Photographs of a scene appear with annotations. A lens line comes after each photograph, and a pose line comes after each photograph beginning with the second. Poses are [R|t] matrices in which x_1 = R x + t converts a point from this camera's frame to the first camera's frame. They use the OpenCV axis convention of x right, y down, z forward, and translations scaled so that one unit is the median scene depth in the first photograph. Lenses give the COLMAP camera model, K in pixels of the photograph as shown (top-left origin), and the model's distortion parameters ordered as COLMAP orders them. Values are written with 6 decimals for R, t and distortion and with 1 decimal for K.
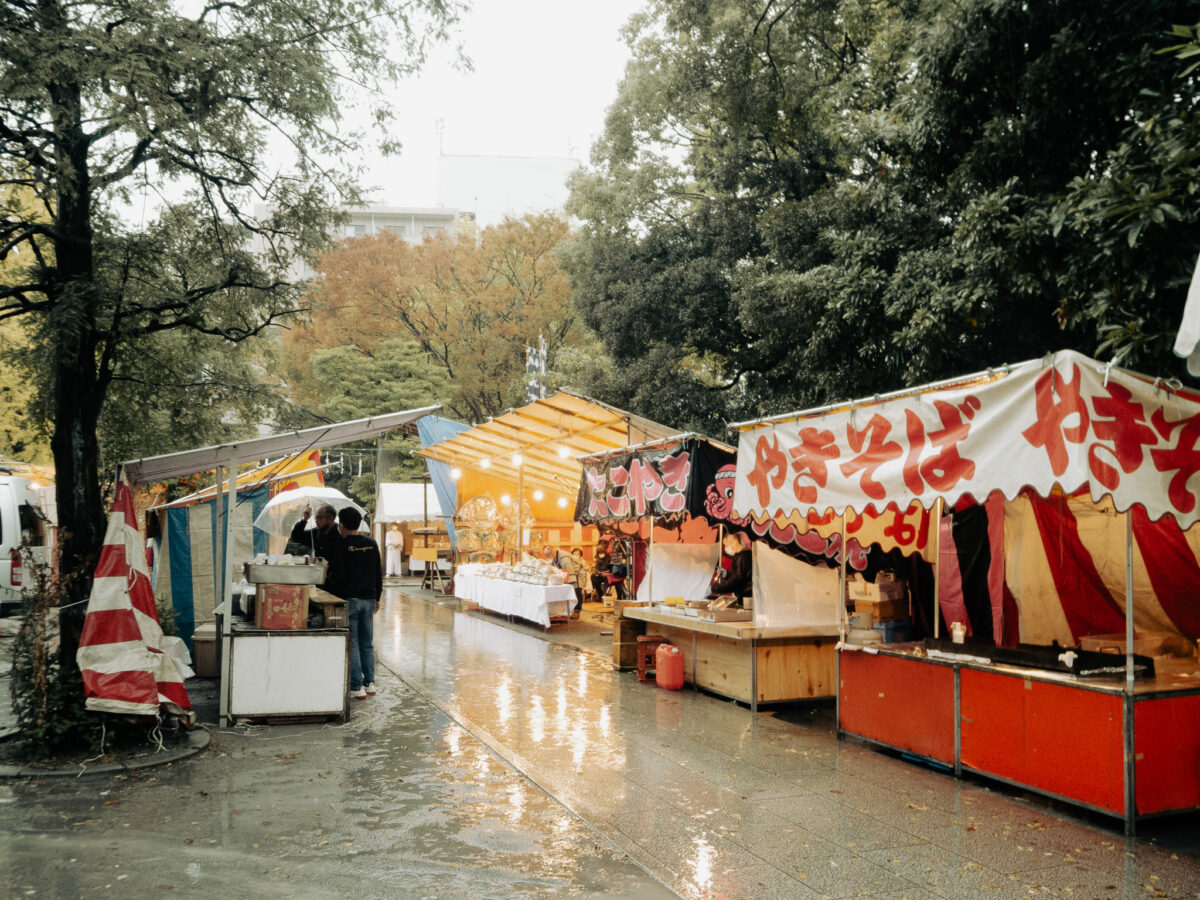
lens RADIAL K [[974.2, 0, 601.4], [0, 974.2, 443.9], [0, 0, 1]] dist [0.009684, -0.001388]
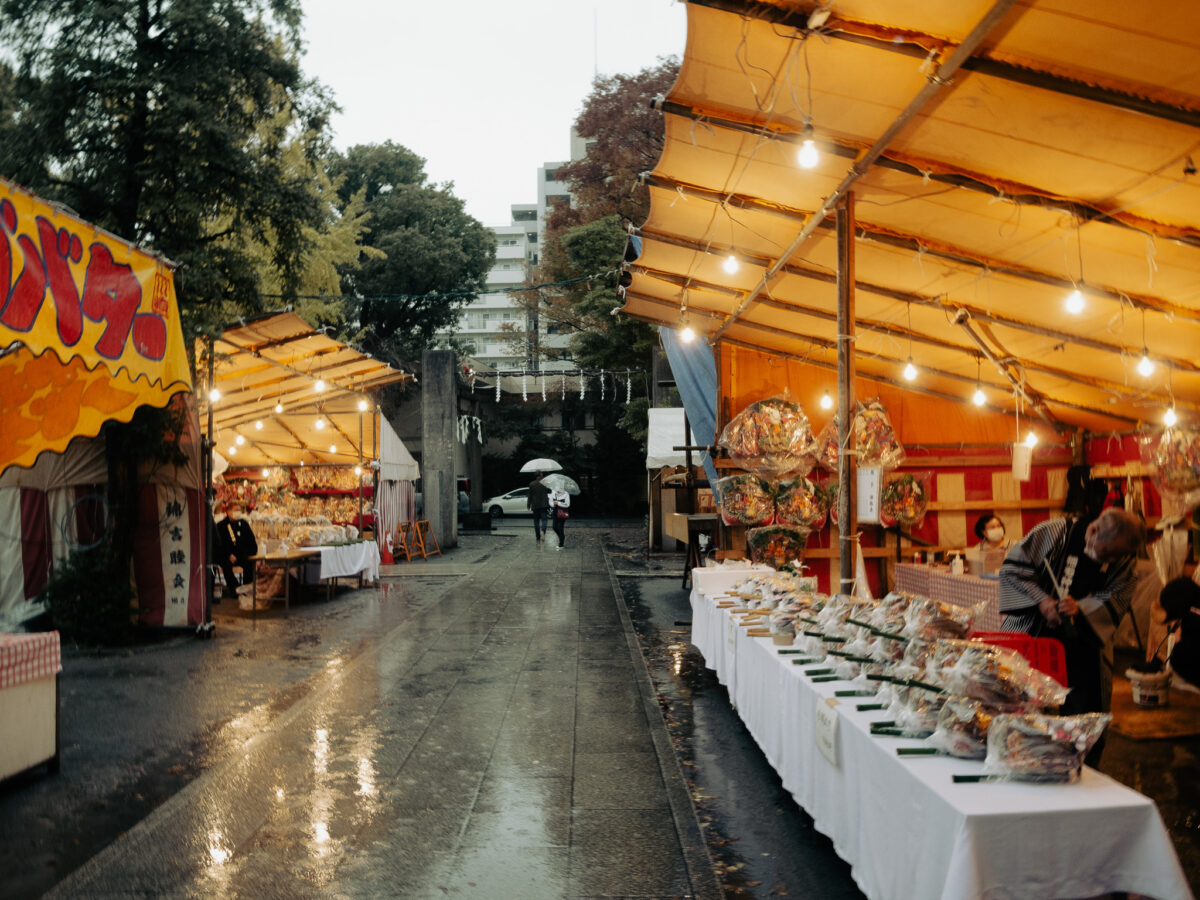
lens RADIAL K [[974.2, 0, 601.4], [0, 974.2, 443.9], [0, 0, 1]] dist [0.009684, -0.001388]
pose [[0.932100, -0.034355, -0.360568, -0.037350], [0.052236, 0.997835, 0.039960, 0.052490], [0.358415, -0.056081, 0.931876, 0.567610]]
